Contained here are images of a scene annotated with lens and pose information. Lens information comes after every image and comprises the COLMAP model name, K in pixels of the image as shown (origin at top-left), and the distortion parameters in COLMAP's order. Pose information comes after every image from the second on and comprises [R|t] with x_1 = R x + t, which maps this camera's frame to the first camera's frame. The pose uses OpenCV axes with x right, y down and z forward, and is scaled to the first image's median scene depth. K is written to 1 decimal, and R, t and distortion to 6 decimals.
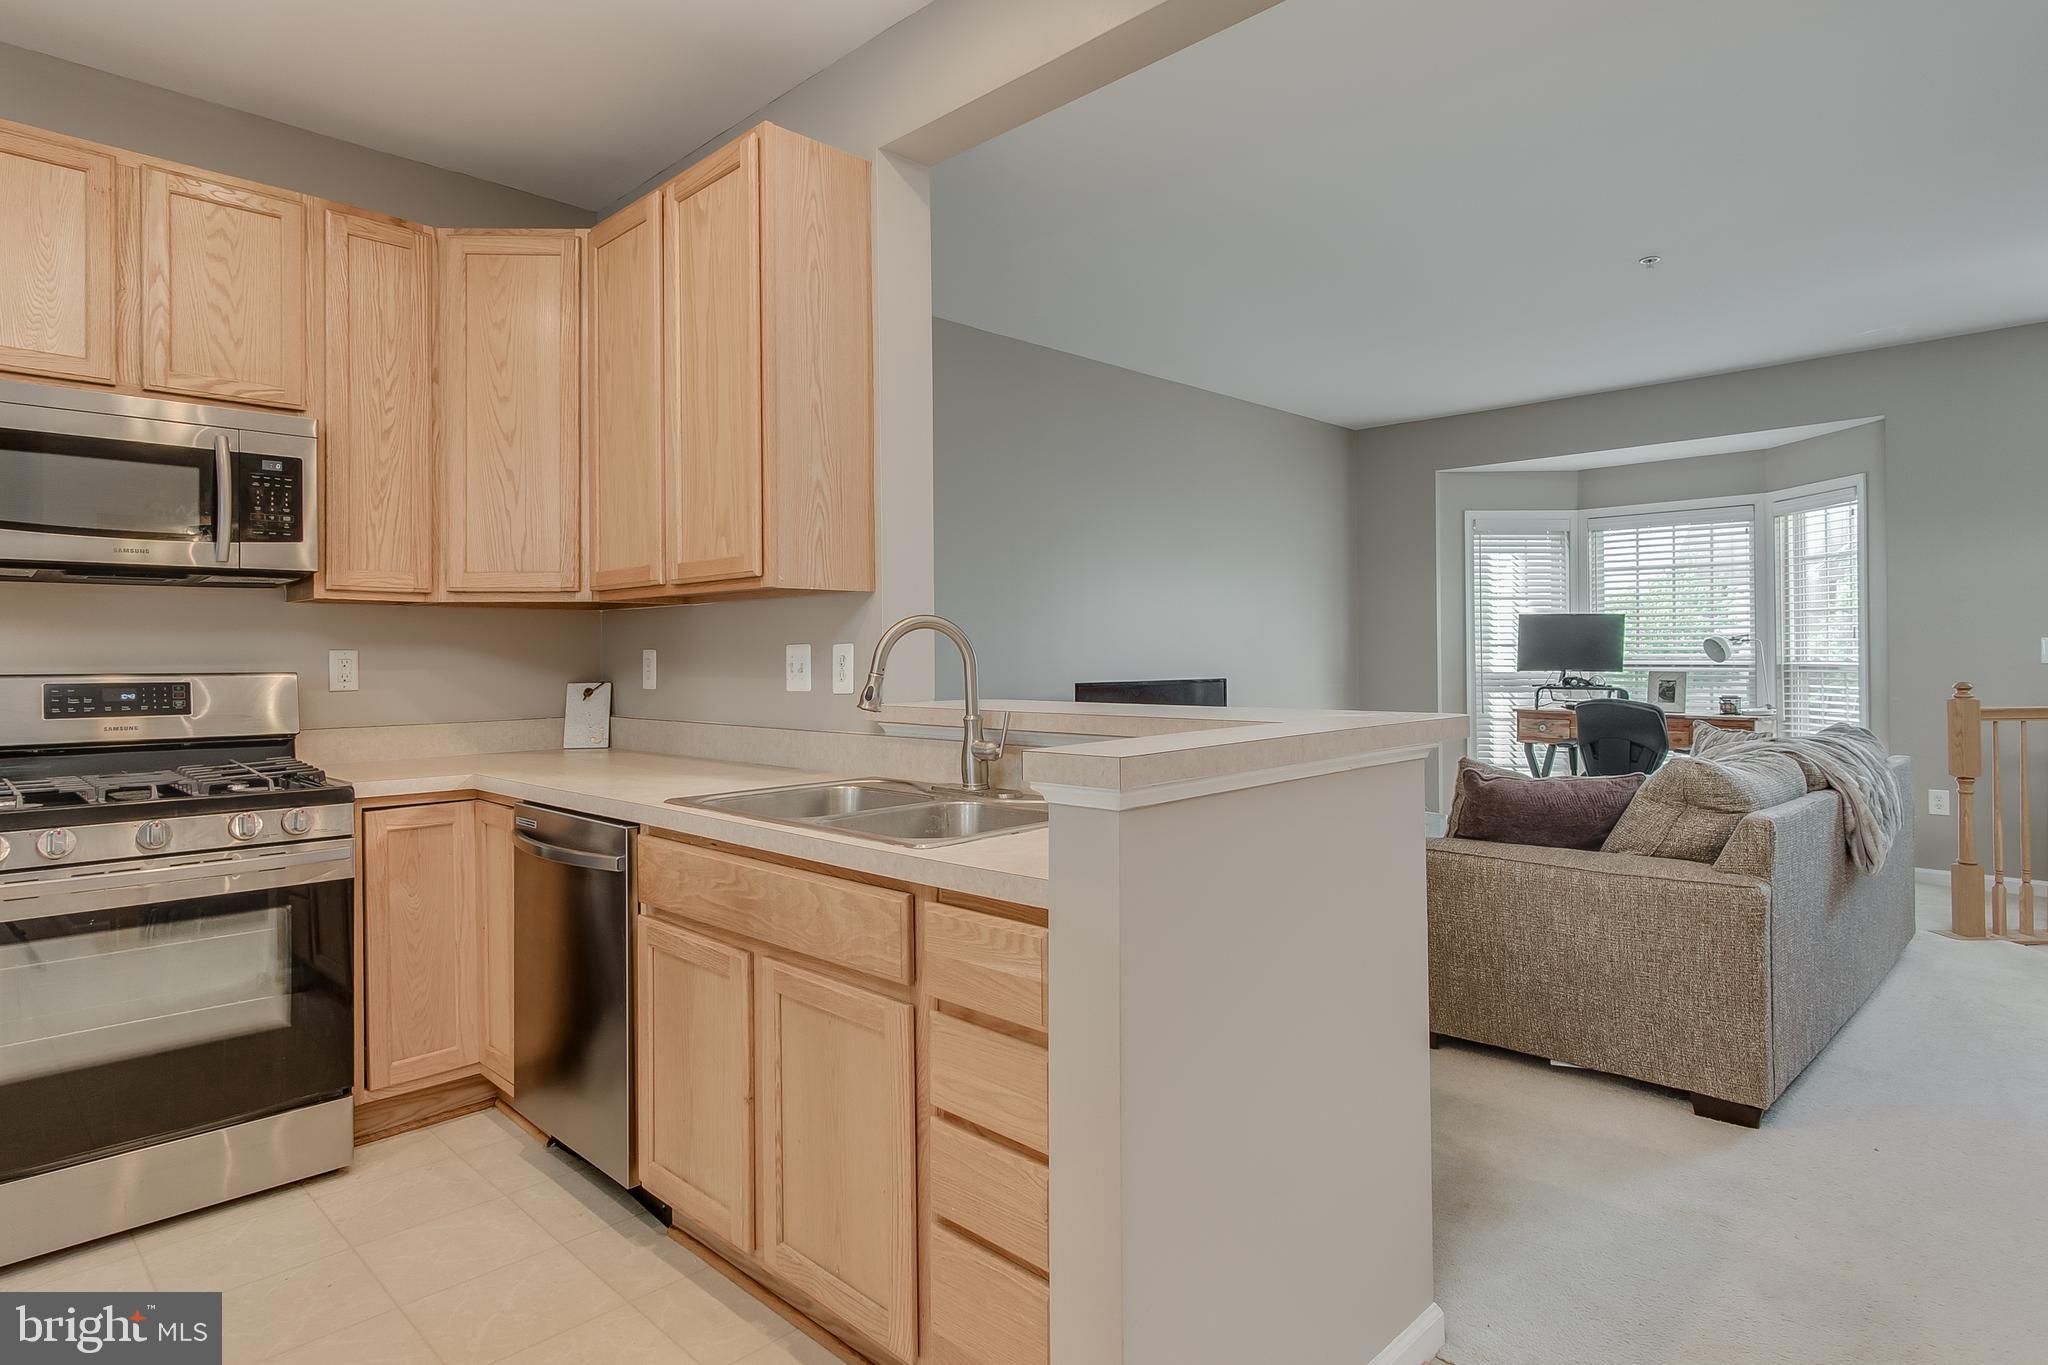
lens RADIAL K [[1100.3, 0, 1029.0], [0, 1100.3, 655.7], [0, 0, 1]] dist [0.003757, 0.000667]
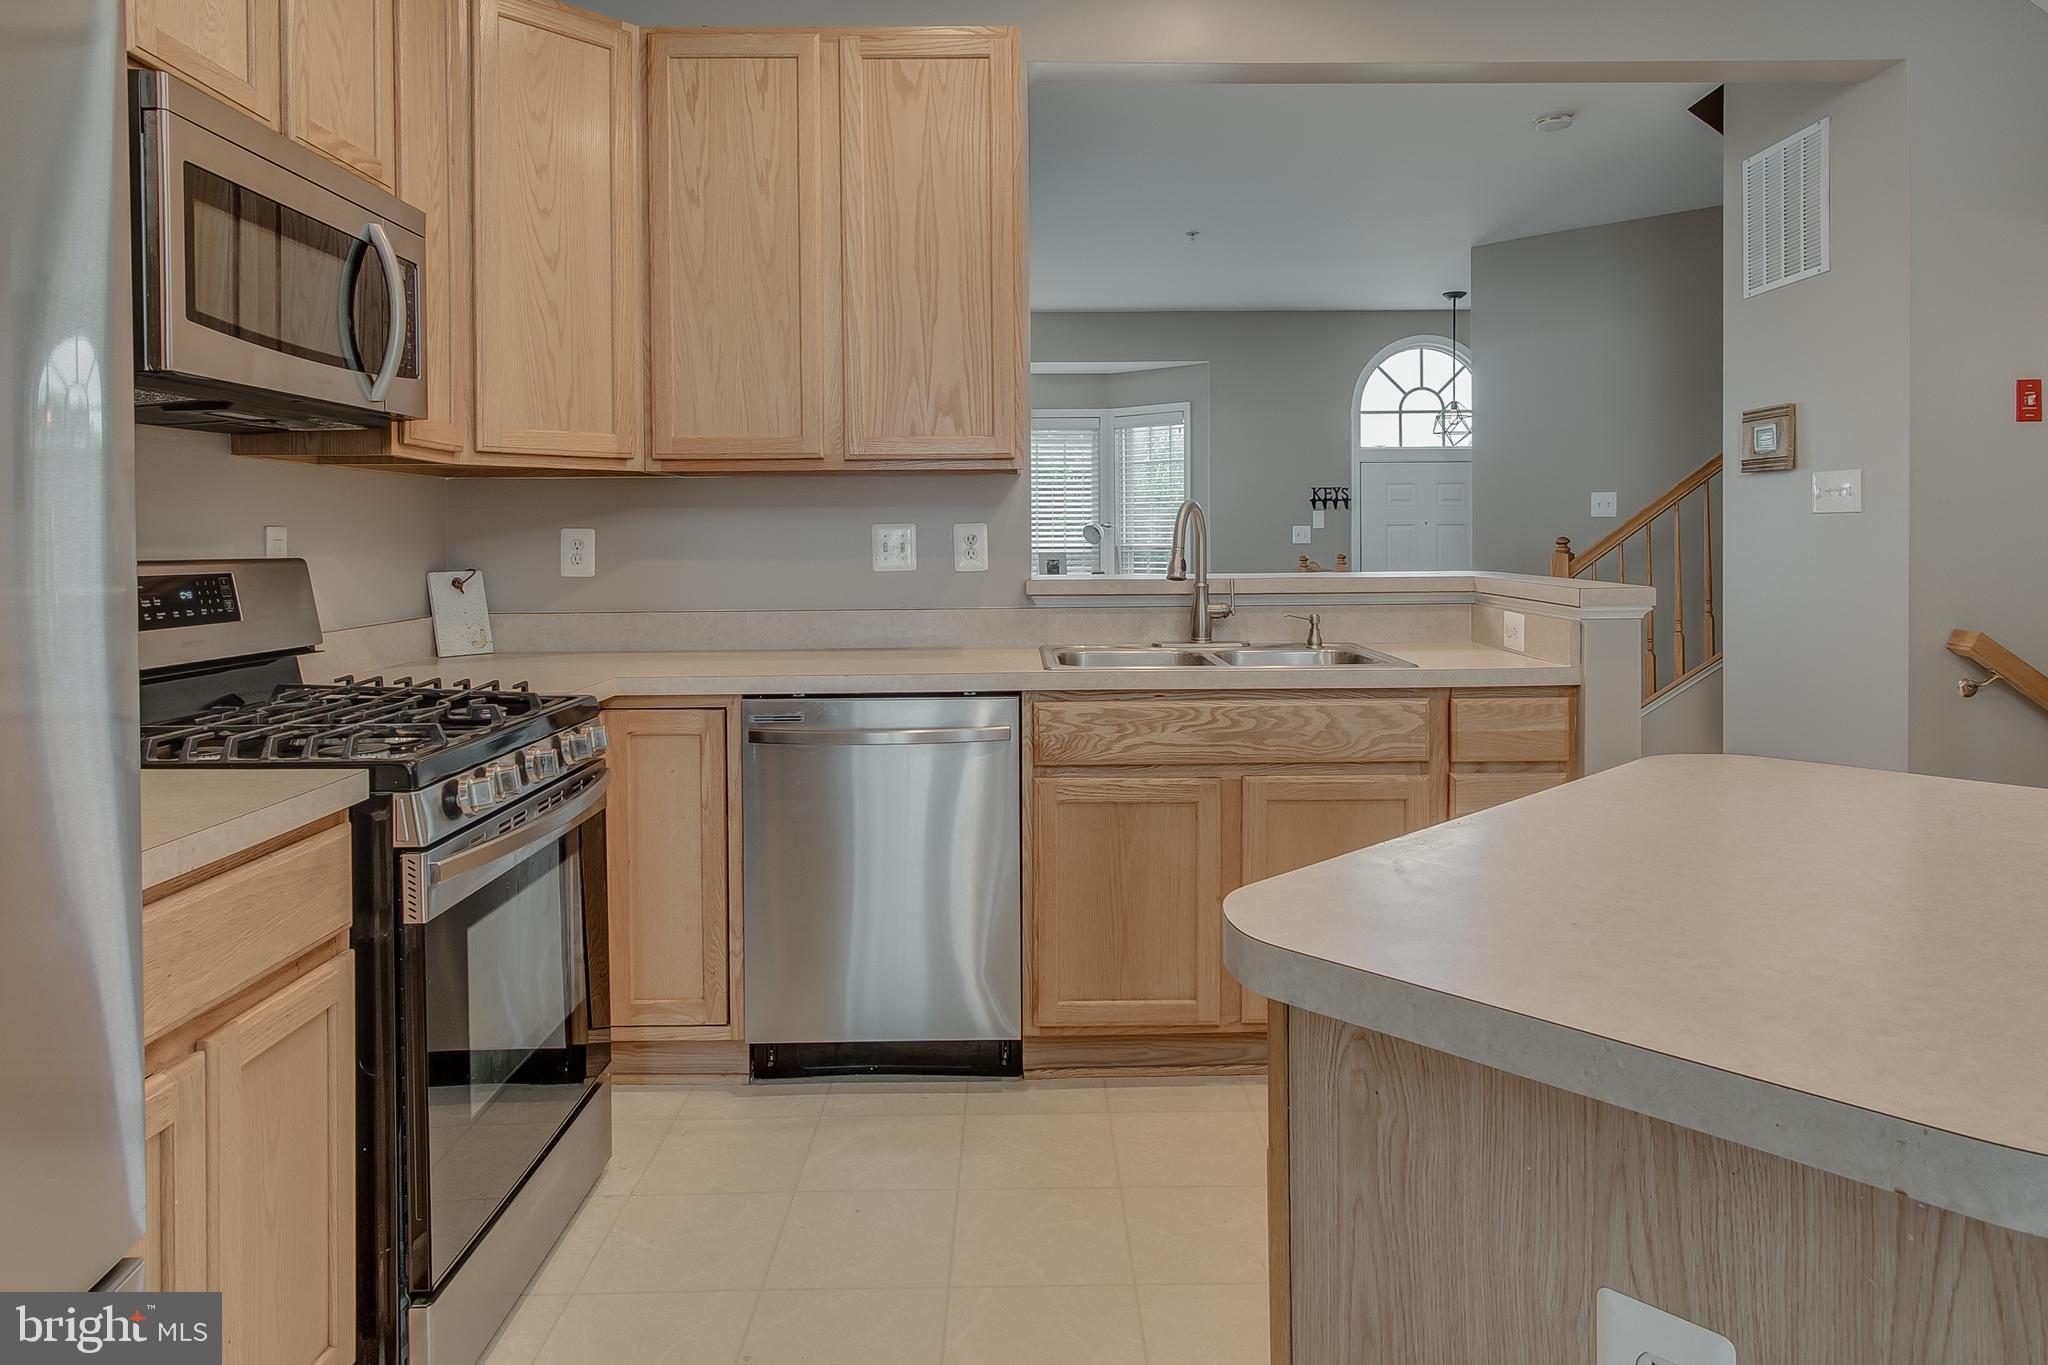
lens RADIAL K [[1247.1, 0, 1024.6], [0, 1247.1, 569.7], [0, 0, 1]] dist [0.017787, 0.000521]
pose [[0.715957, -0.017641, 0.697921, -0.956356], [0.003126, 0.999752, 0.022063, 0.006919], [-0.698137, -0.013615, 0.715835, 0.117733]]
